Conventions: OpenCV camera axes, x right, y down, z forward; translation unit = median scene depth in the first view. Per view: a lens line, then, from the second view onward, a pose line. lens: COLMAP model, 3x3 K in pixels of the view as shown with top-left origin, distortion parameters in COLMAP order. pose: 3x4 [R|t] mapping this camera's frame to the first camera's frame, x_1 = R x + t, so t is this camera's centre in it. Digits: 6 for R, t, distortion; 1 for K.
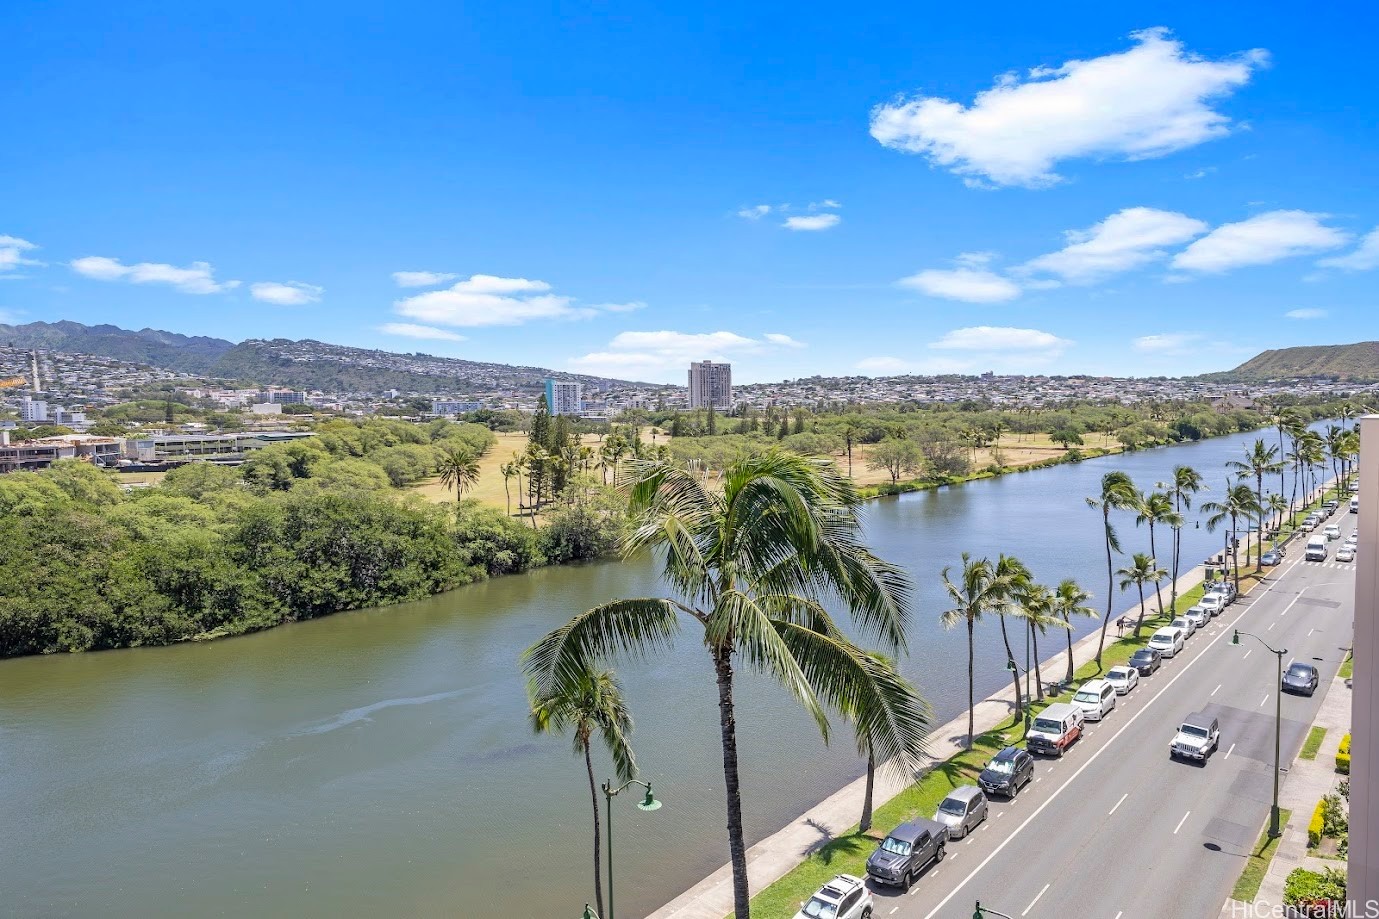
lens RADIAL K [[907.6, 0, 691.9], [0, 907.6, 467.9], [0, 0, 1]] dist [0.016340, -0.015155]
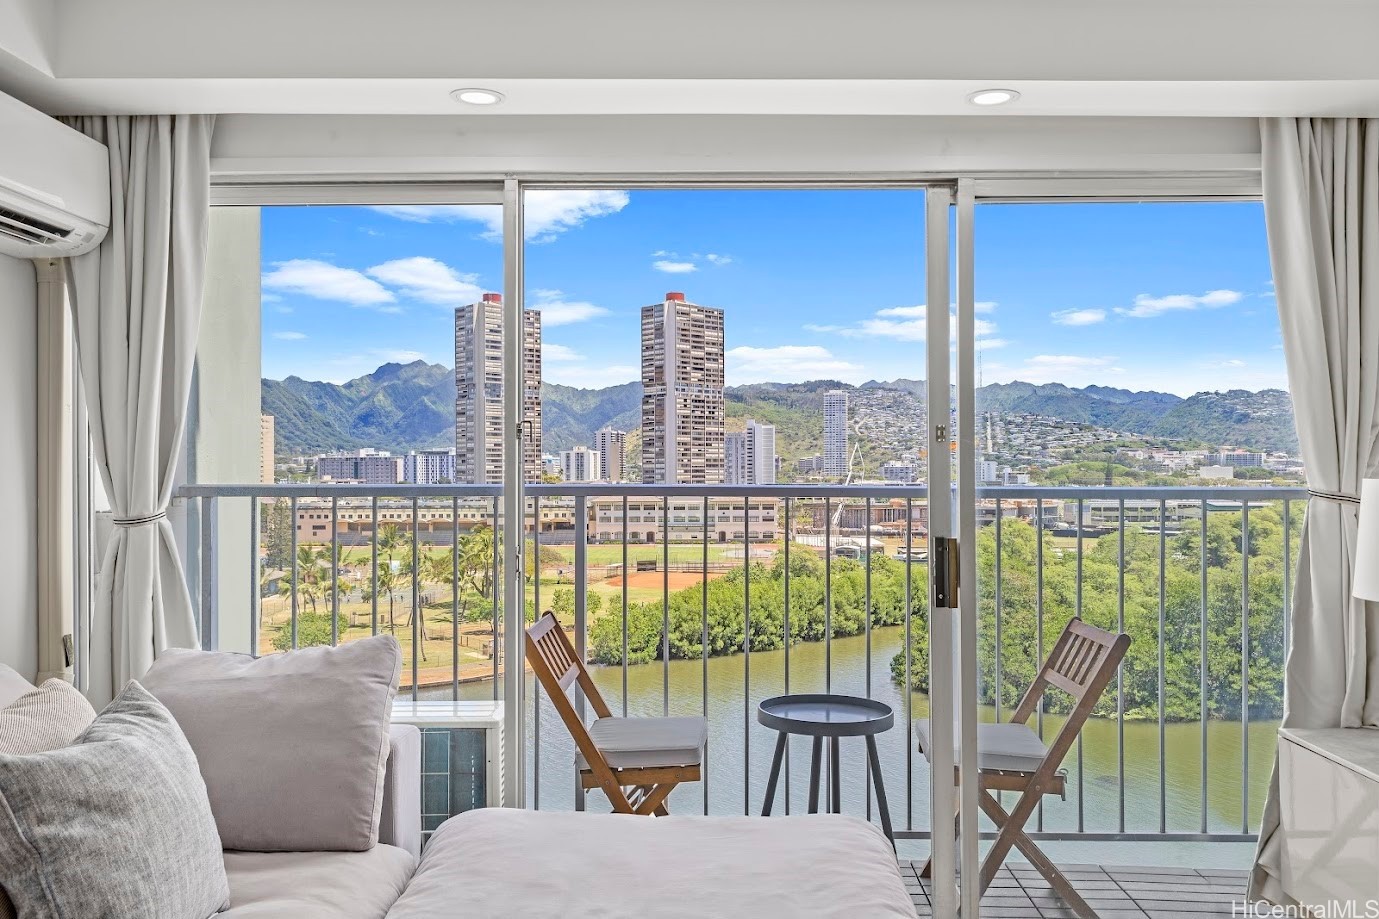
lens RADIAL K [[1072.9, 0, 719.5], [0, 1072.9, 474.1], [0, 0, 1]] dist [0.020804, -0.013835]
pose [[0.647060, 0.014572, -0.762300, 0.022799], [-0.062750, 0.997443, -0.034197, 0.003041], [0.759853, 0.069962, 0.646320, -0.023032]]
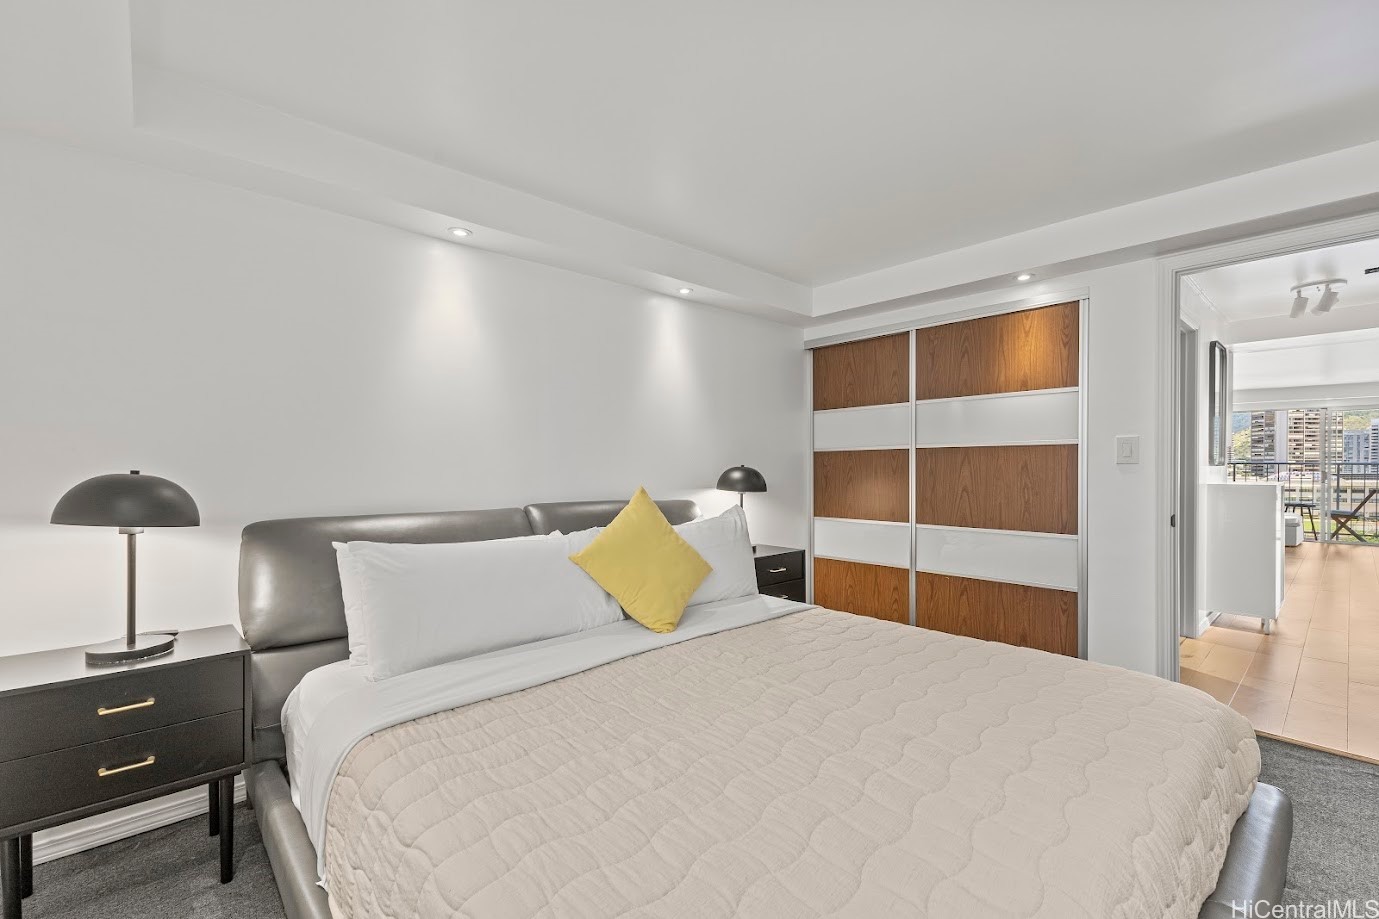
lens RADIAL K [[594.6, 0, 701.9], [0, 594.6, 465.8], [0, 0, 1]] dist [0.013920, -0.001331]
pose [[-0.108226, 0.019958, -0.993926, 0.091739], [-0.070550, 0.997123, 0.027704, 0.006071], [0.991620, 0.073120, -0.106506, -0.073308]]
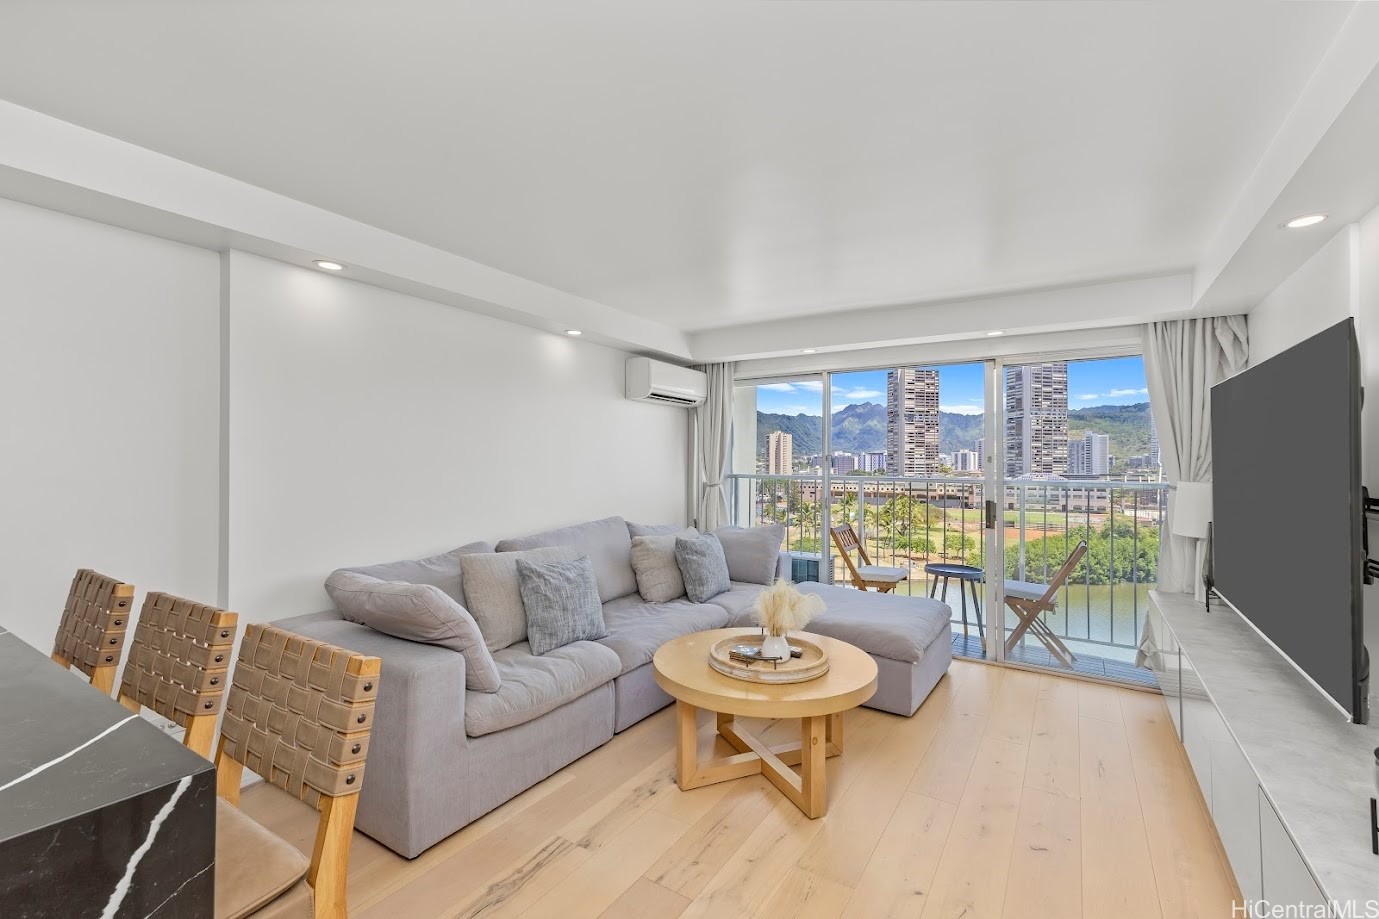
lens RADIAL K [[594.6, 0, 694.9], [0, 594.6, 455.6], [0, 0, 1]] dist [0.013920, -0.001331]
pose [[0.149215, 0.001929, -0.988803, 0.038319], [-0.079730, 0.996765, -0.010087, 0.002477], [0.985585, 0.080342, 0.148886, -0.025184]]
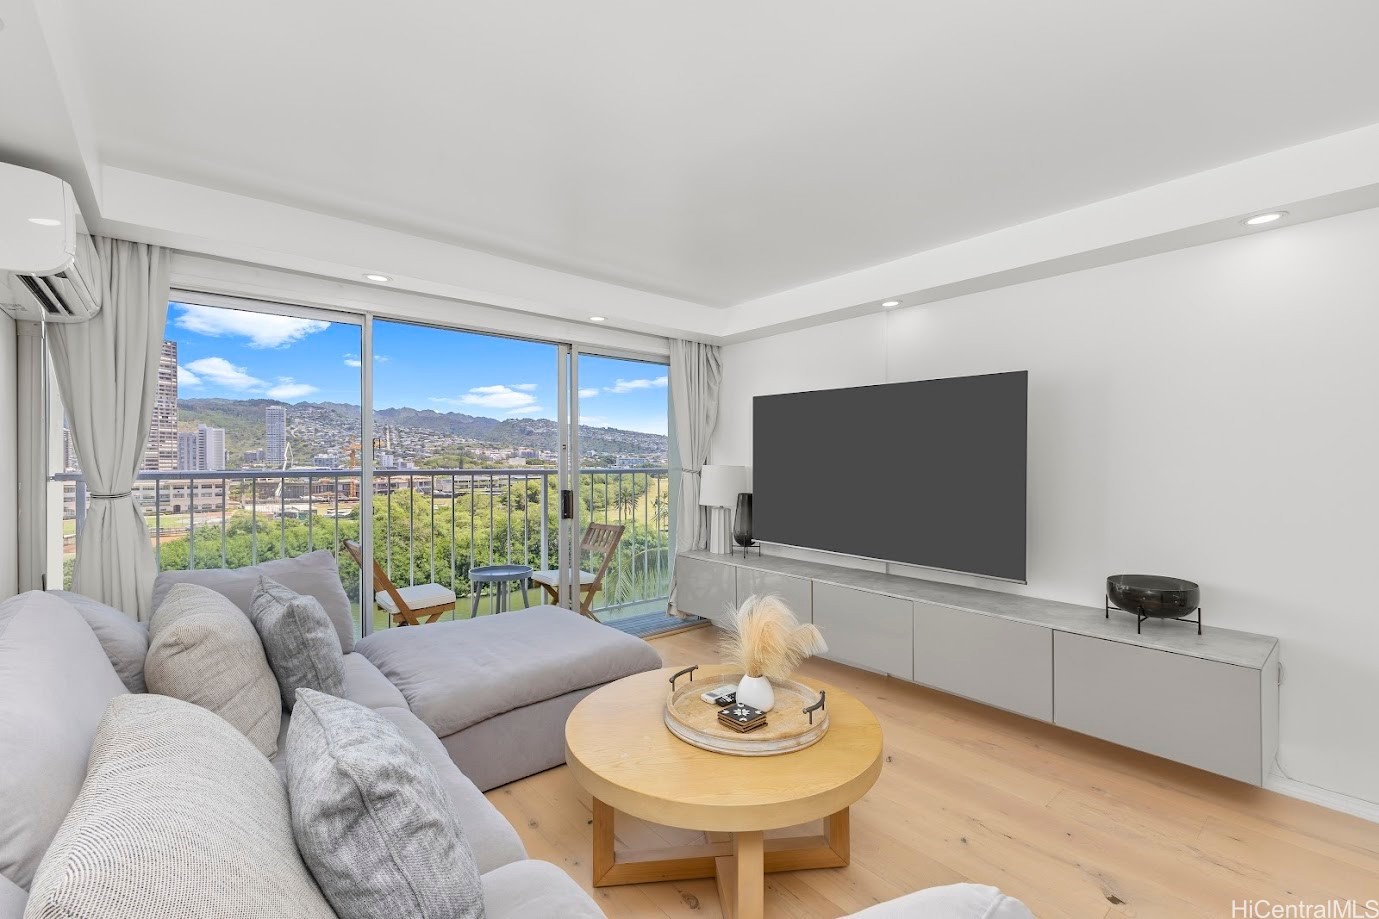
lens RADIAL K [[594.6, 0, 687.9], [0, 594.6, 456.6], [0, 0, 1]] dist [0.013920, -0.001331]
pose [[0.987766, 0.011238, -0.155537, 0.019430], [-0.023268, 0.996856, -0.075741, 0.003786], [0.154196, 0.078434, 0.984922, -0.034470]]
